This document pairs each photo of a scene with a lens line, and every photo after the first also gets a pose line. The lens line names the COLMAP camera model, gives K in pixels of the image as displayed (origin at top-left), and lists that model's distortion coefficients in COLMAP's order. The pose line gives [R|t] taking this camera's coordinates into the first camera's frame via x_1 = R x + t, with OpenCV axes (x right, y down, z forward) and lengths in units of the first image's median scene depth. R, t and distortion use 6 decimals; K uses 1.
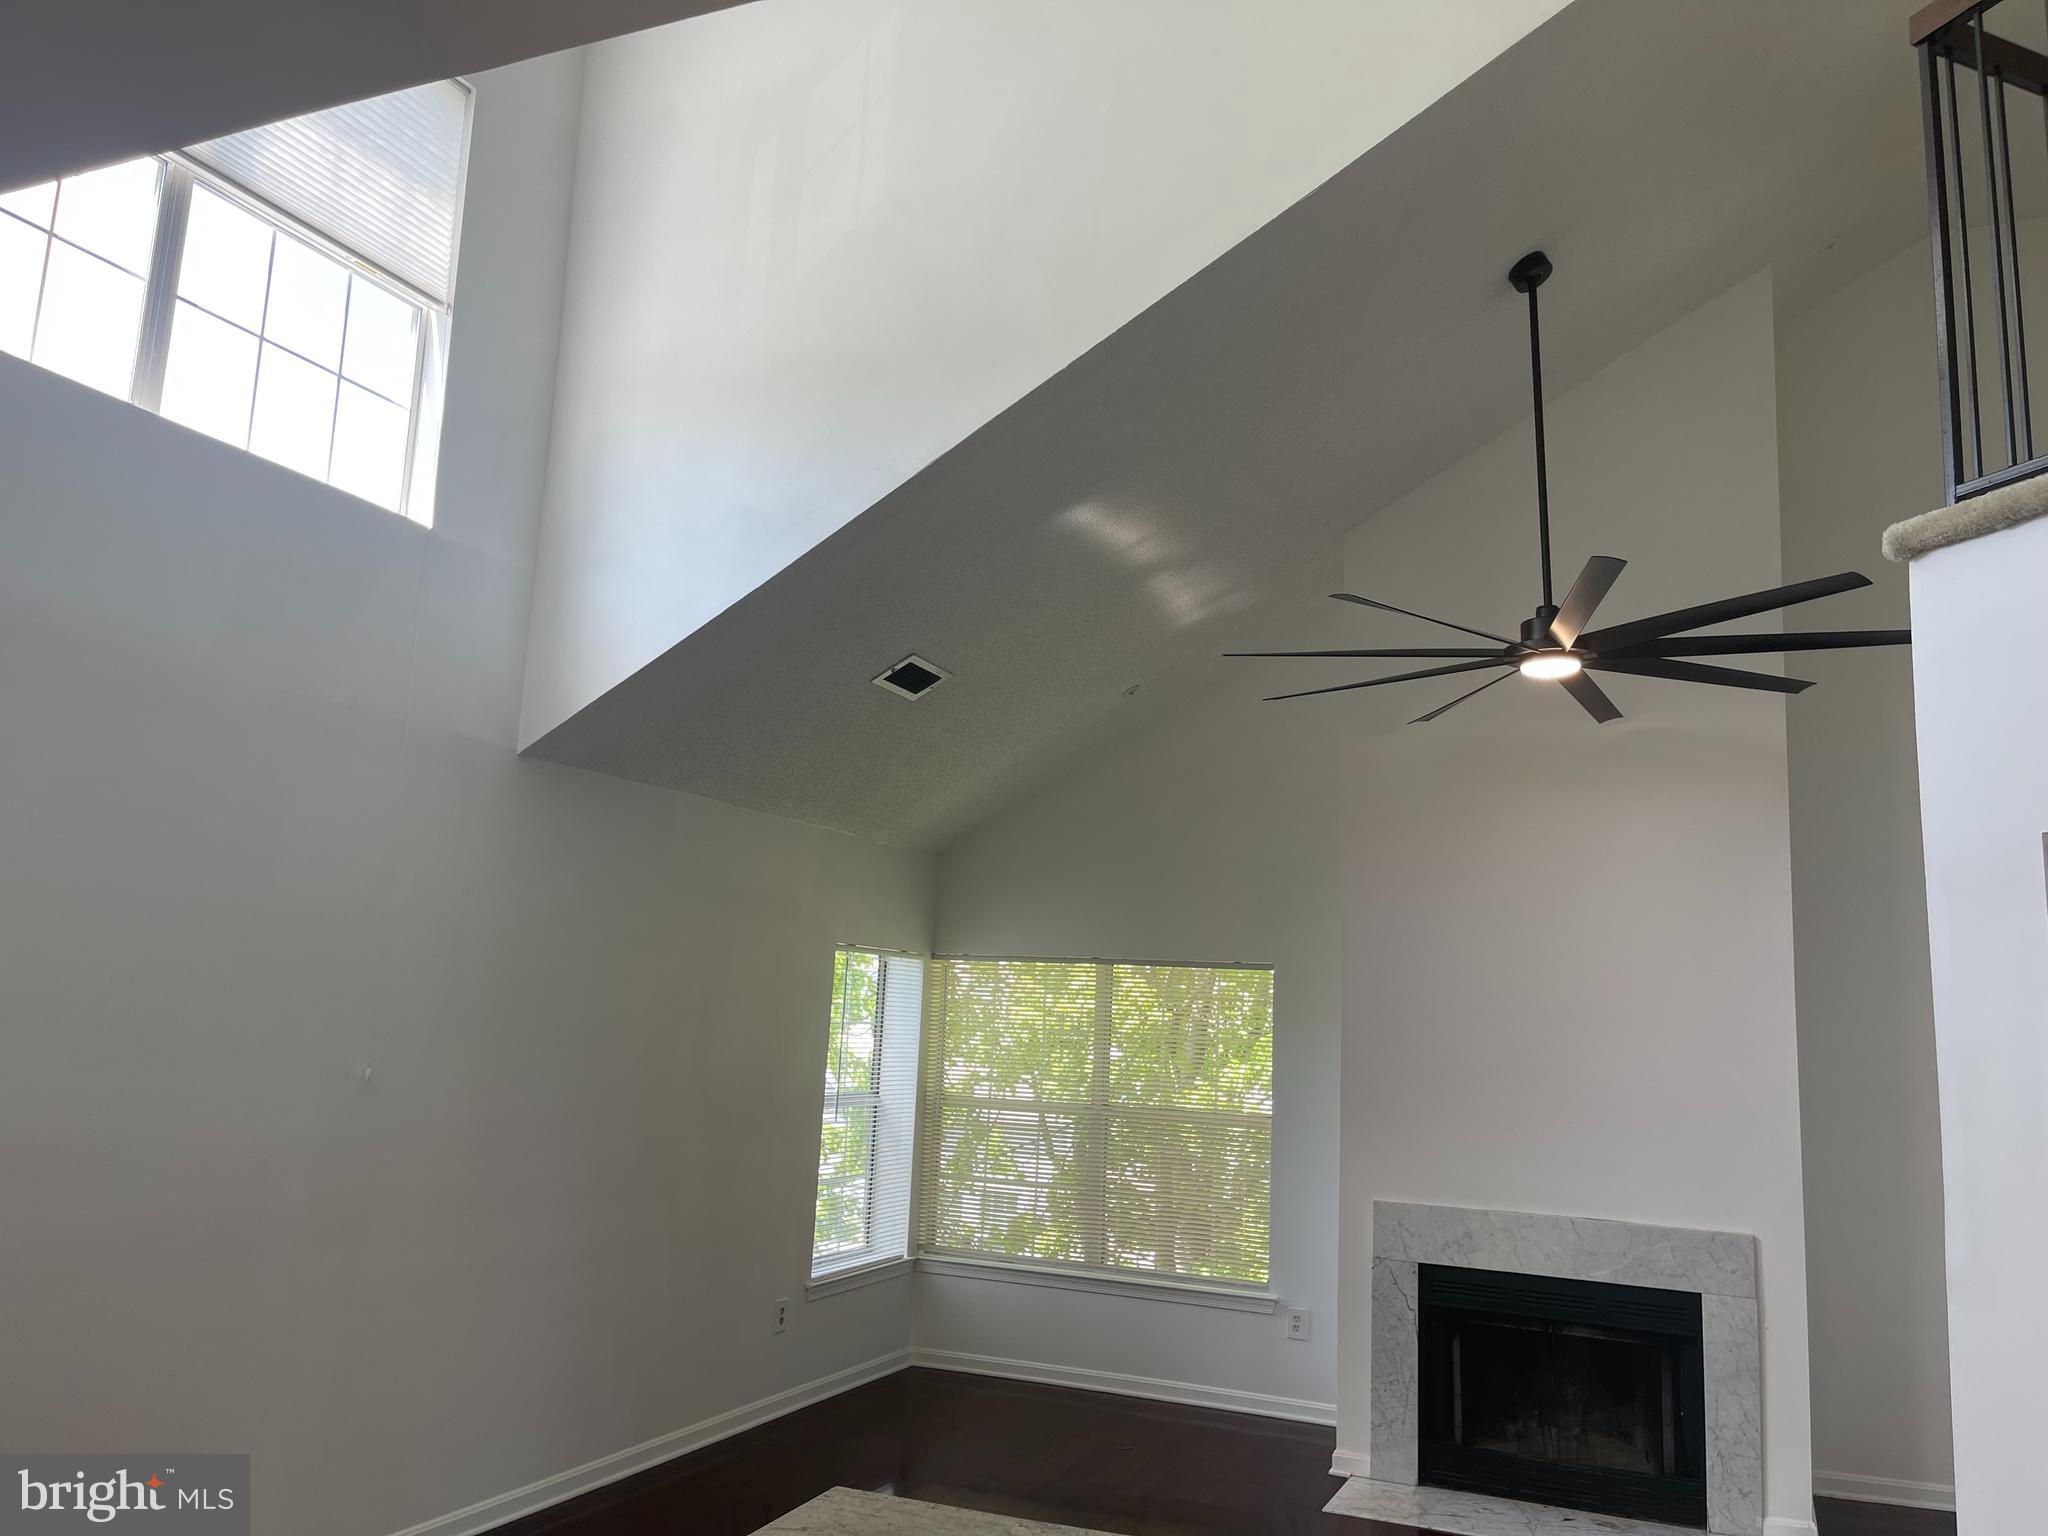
lens RADIAL K [[1529.2, 0, 1027.4], [0, 1529.2, 772.3], [0, 0, 1]] dist [0.051525, -0.078799]
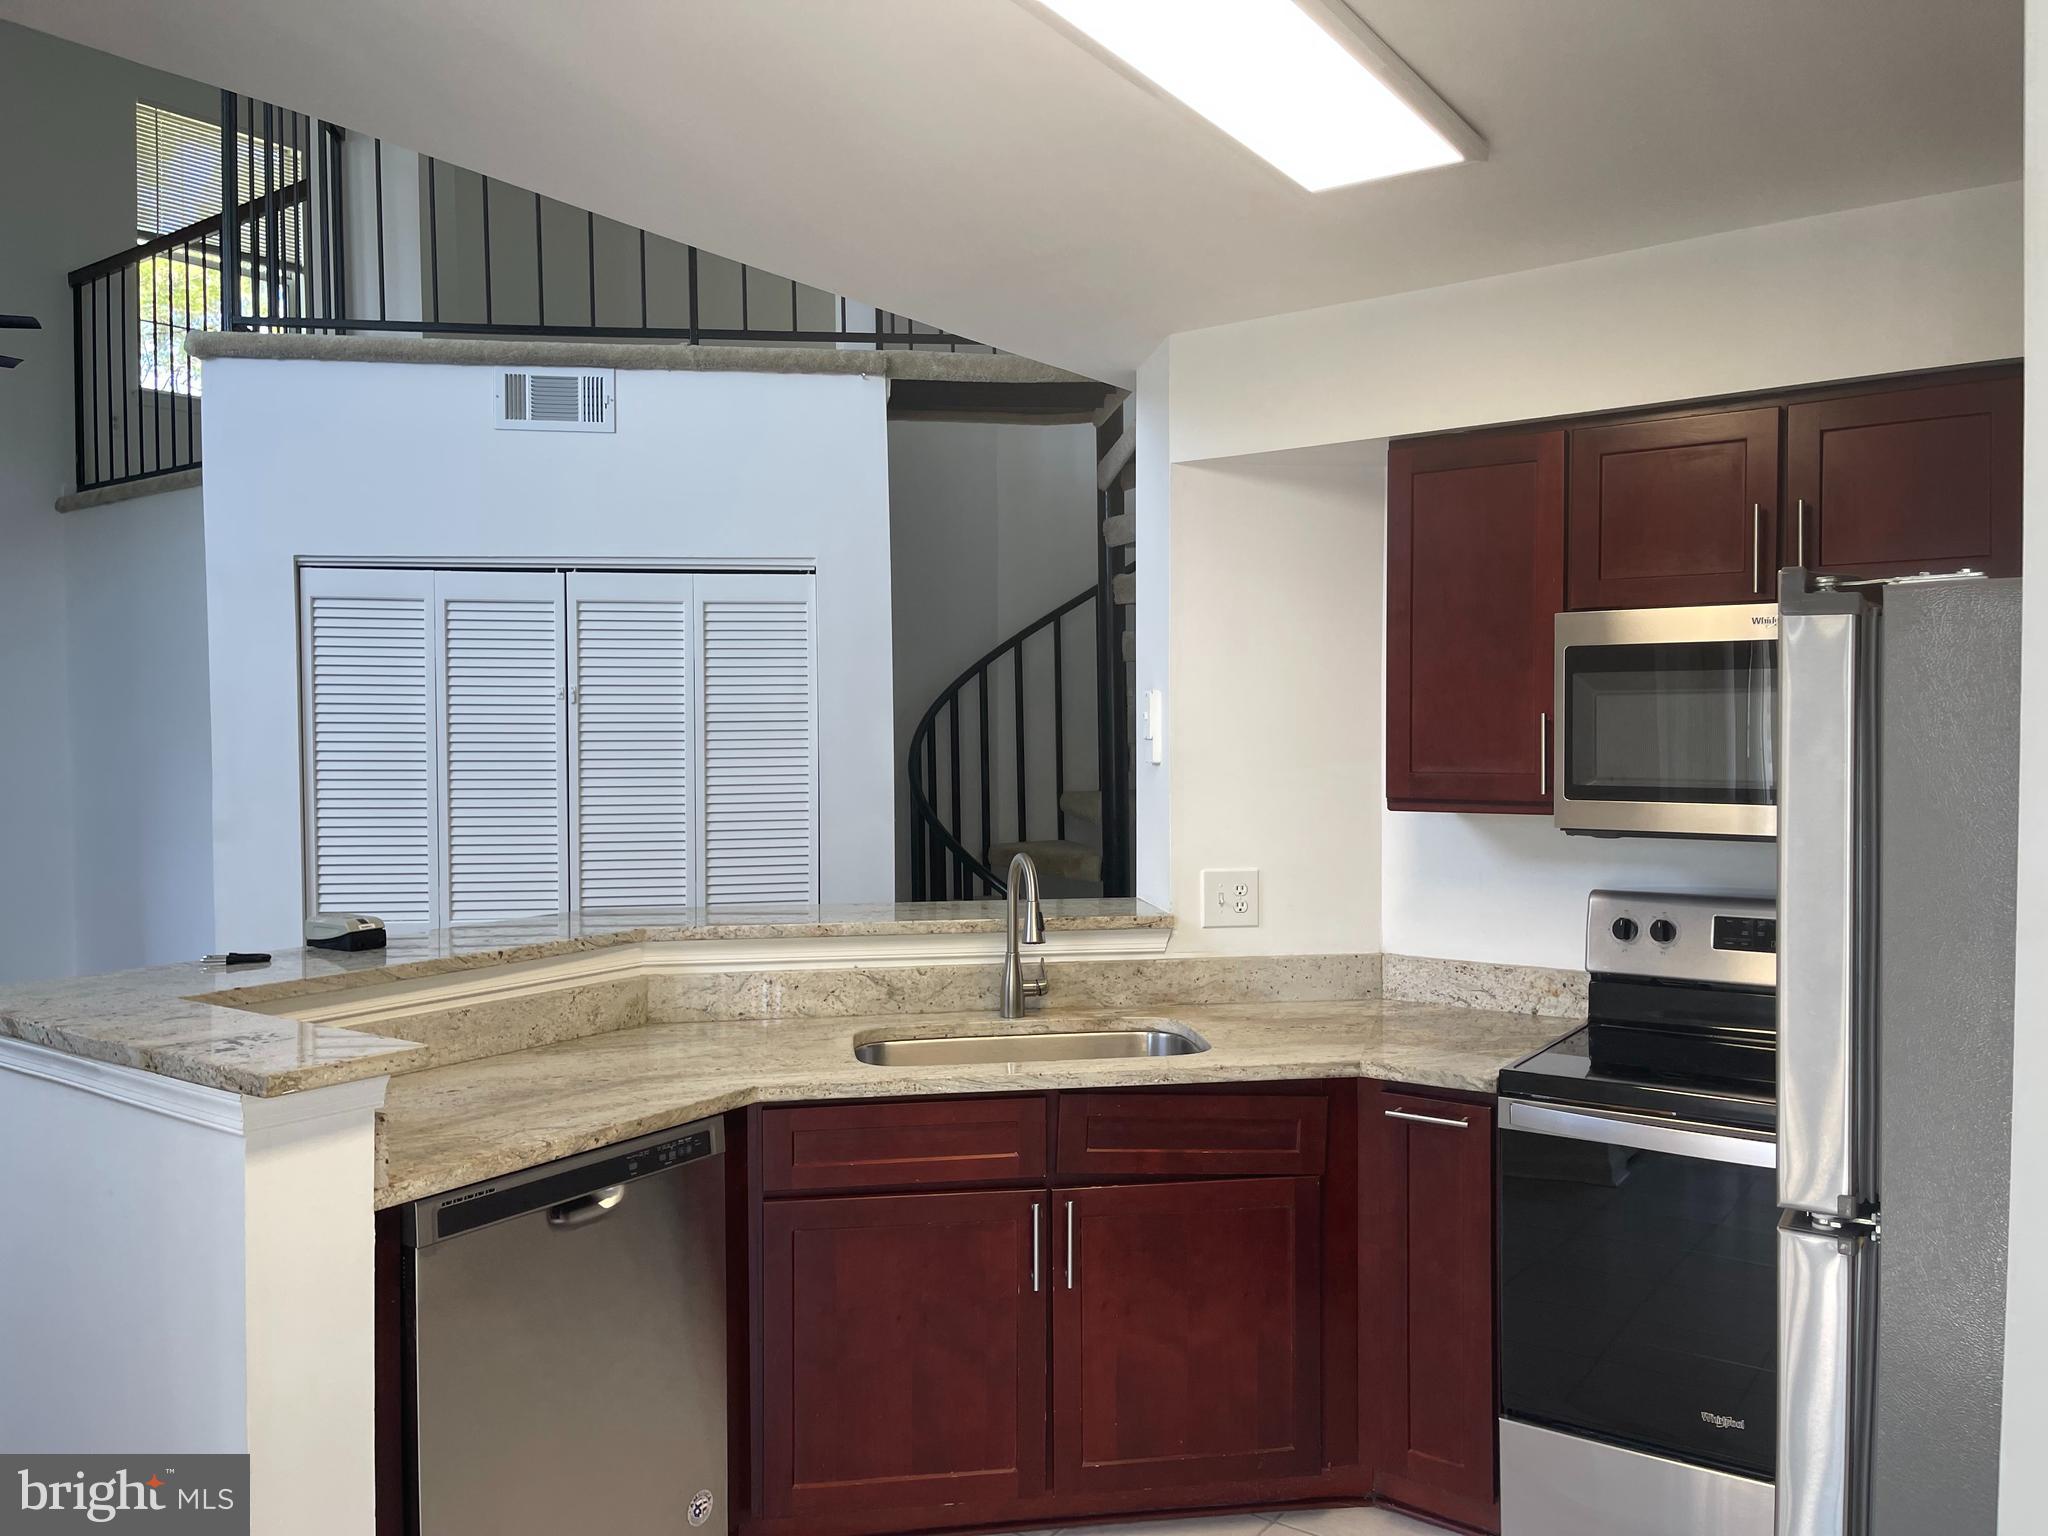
lens RADIAL K [[1529.2, 0, 1027.4], [0, 1529.2, 772.3], [0, 0, 1]] dist [0.051525, -0.078799]
pose [[0.208159, -0.069547, 0.975619, -0.373865], [-0.143145, 0.984563, 0.100726, -0.005035], [-0.967564, -0.160622, 0.194990, -0.056658]]
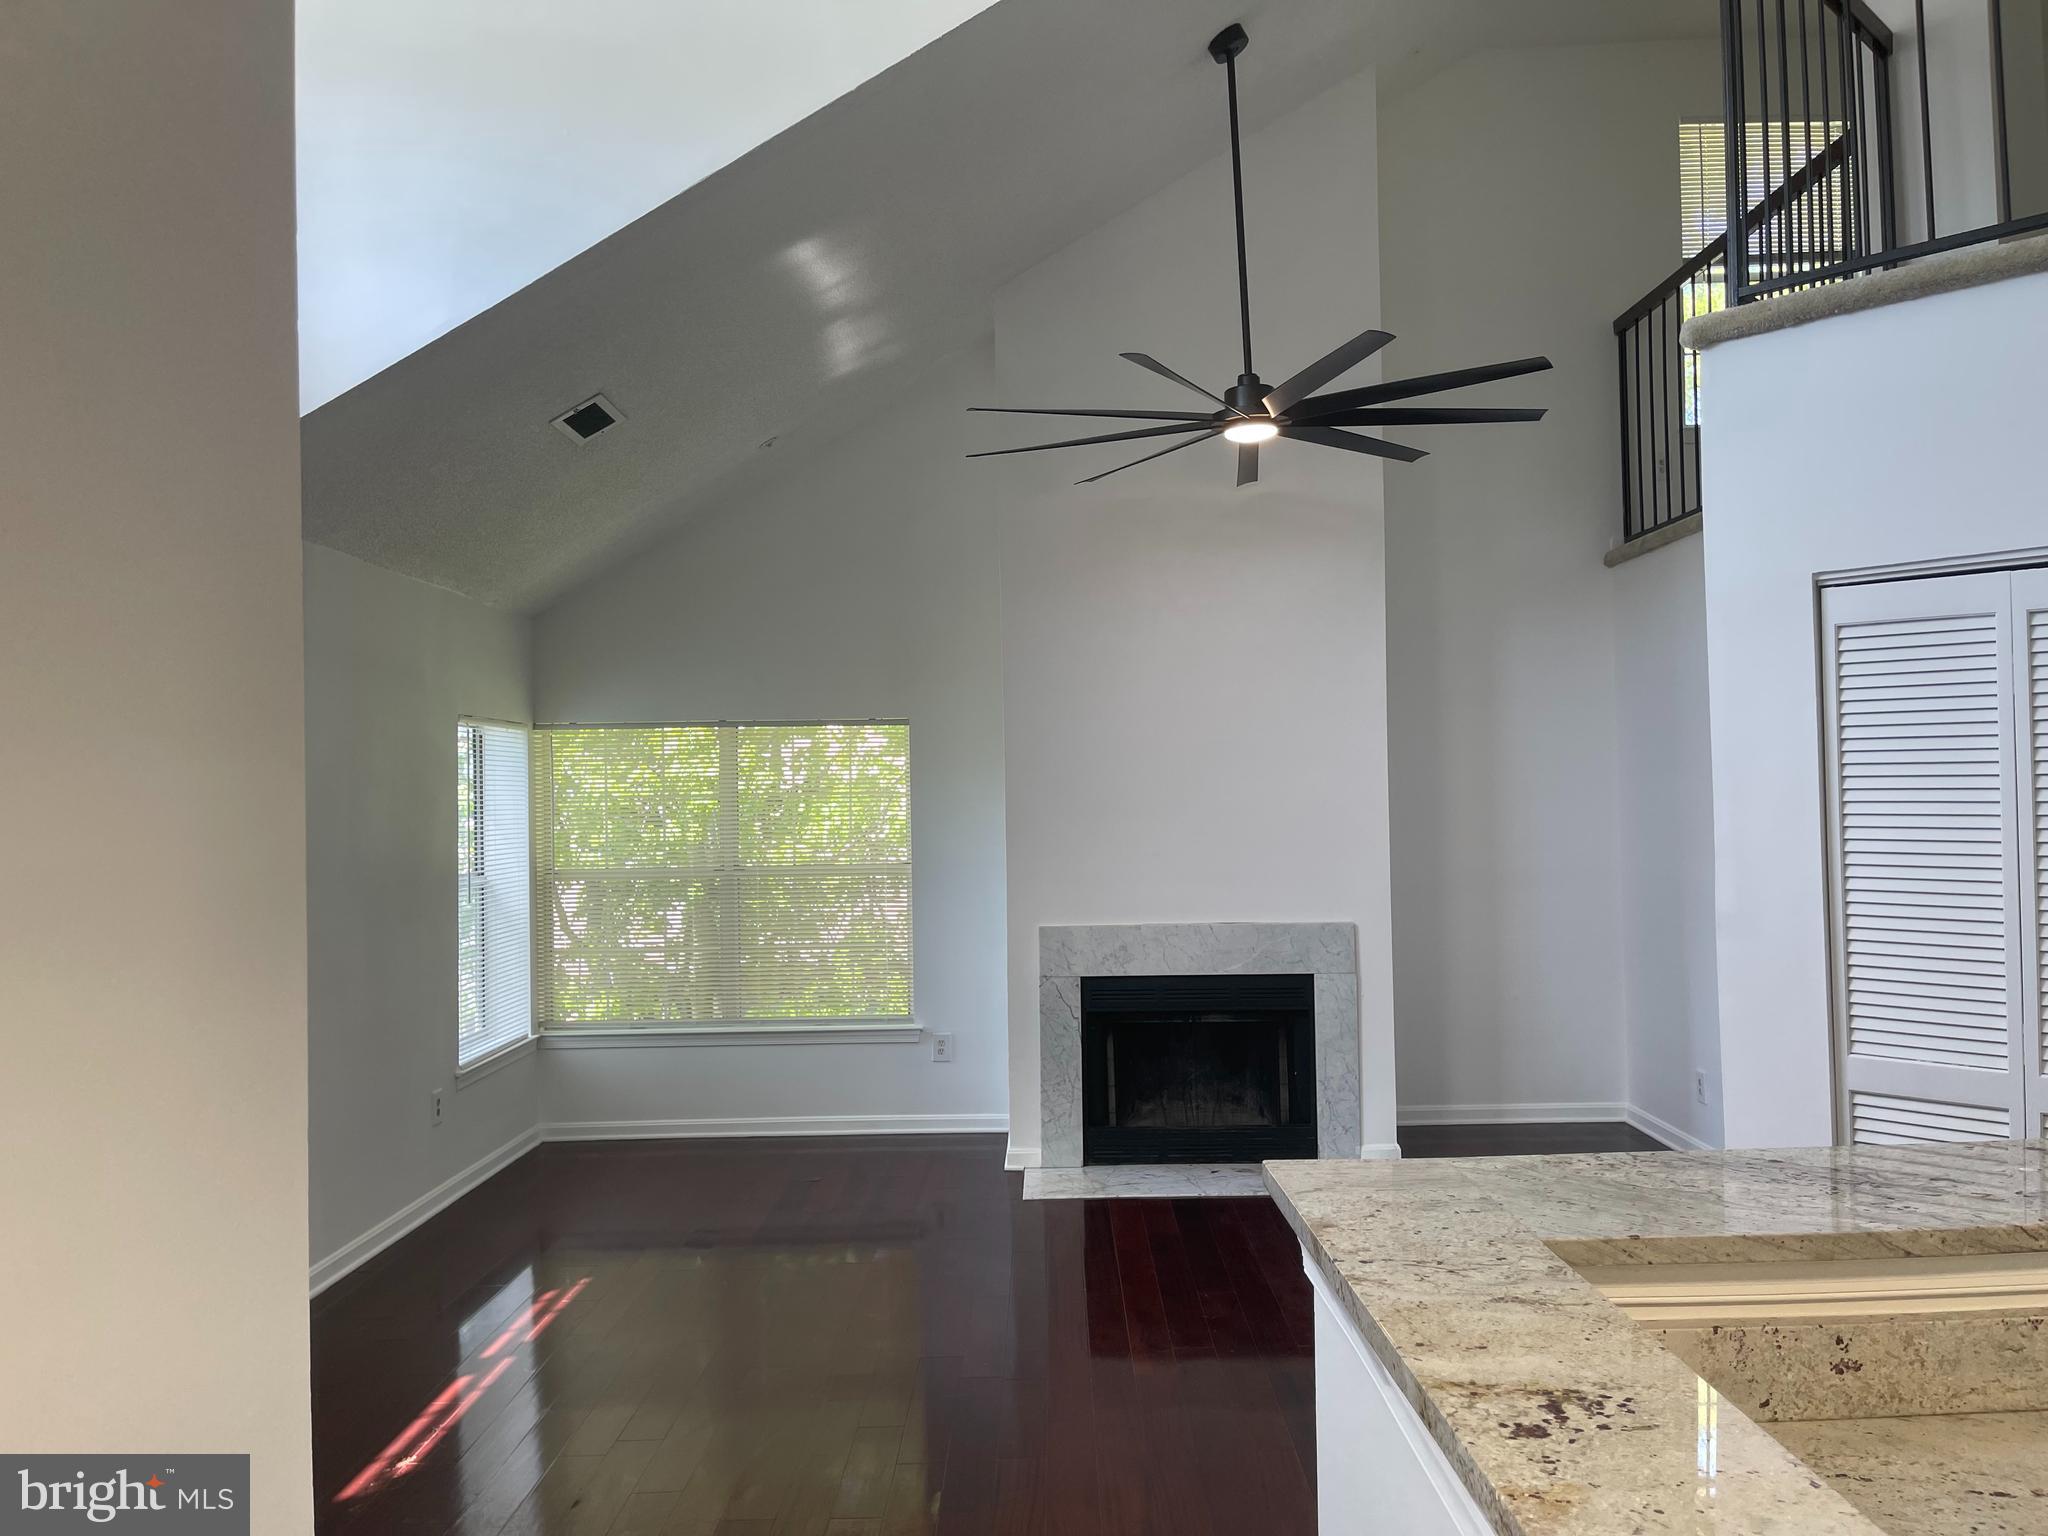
lens RADIAL K [[1529.2, 0, 1027.4], [0, 1529.2, 772.3], [0, 0, 1]] dist [0.051525, -0.078799]
pose [[0.917440, -0.054197, 0.394165, -0.211380], [-0.006338, 0.988563, 0.150678, 0.006217], [-0.397823, -0.140736, 0.906603, 0.033778]]
